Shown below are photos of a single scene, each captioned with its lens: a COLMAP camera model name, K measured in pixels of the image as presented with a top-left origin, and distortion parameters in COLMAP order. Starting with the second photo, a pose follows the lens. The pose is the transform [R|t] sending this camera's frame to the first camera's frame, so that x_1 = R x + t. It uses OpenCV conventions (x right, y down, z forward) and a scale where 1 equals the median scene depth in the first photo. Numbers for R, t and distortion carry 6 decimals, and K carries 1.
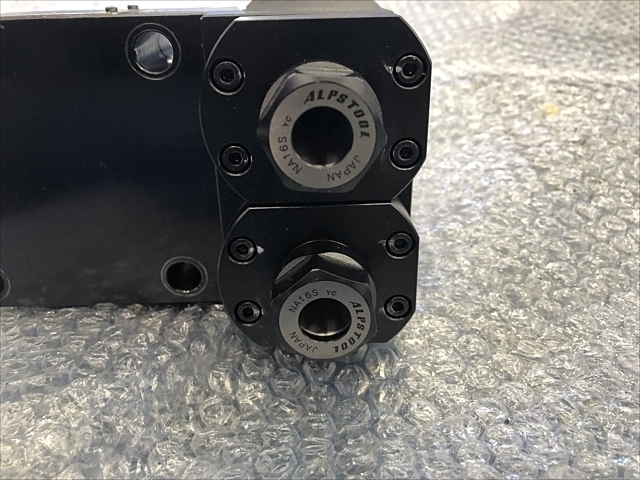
lens RADIAL K [[531.4, 0, 324.5], [0, 531.4, 241.5], [0, 0, 1]] dist [0.033096, -0.073099]
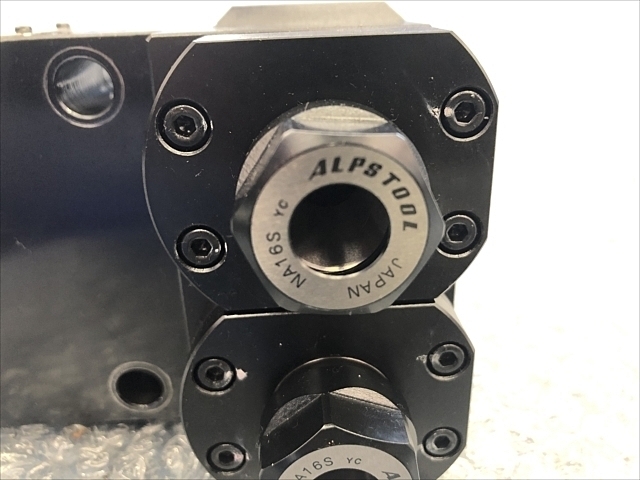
lens RADIAL K [[531.4, 0, 322.9], [0, 531.4, 236.4], [0, 0, 1]] dist [0.033096, -0.073099]
pose [[0.999526, -0.023313, 0.020091, -0.029468], [0.024023, 0.999068, -0.035864, -0.142075], [-0.019237, 0.036329, 0.999155, 0.335592]]
